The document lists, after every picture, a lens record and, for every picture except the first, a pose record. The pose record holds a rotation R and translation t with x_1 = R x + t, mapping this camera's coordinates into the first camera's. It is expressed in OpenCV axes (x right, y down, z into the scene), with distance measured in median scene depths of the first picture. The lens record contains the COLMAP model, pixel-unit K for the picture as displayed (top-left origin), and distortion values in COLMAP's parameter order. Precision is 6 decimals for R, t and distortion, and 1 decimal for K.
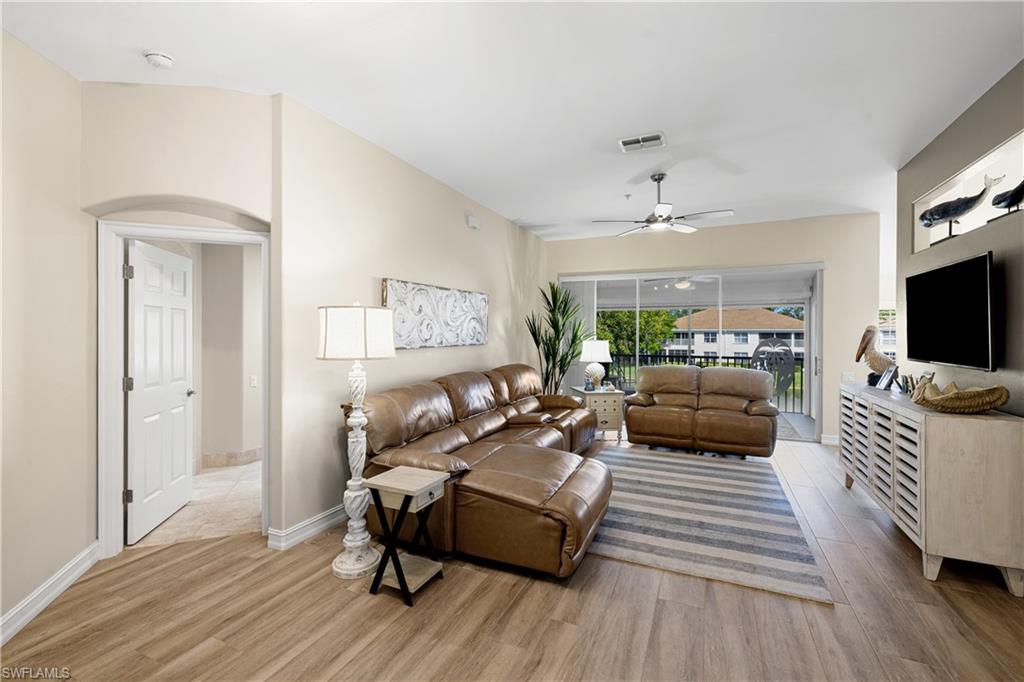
lens RADIAL K [[434.1, 0, 510.8], [0, 434.1, 337.2], [0, 0, 1]] dist [-0.000080, -0.000027]
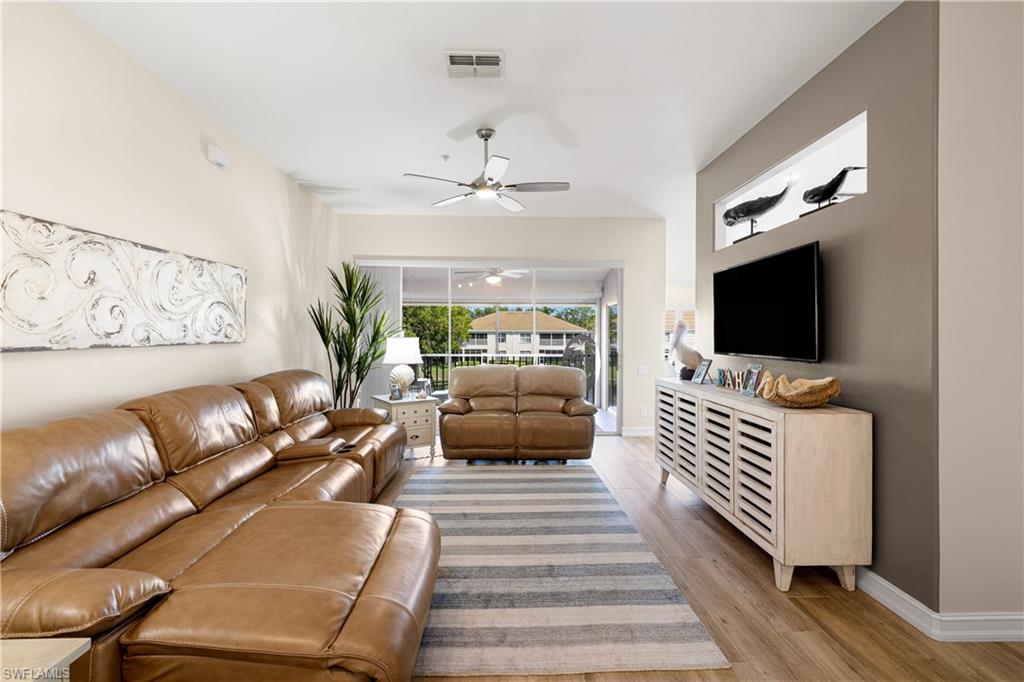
lens RADIAL K [[434.1, 0, 510.8], [0, 434.1, 337.2], [0, 0, 1]] dist [-0.000080, -0.000027]
pose [[0.897536, -0.001554, 0.440938, 0.023836], [0.002200, 0.999997, -0.000955, 0.011540], [-0.440935, 0.001827, 0.897537, 0.245031]]
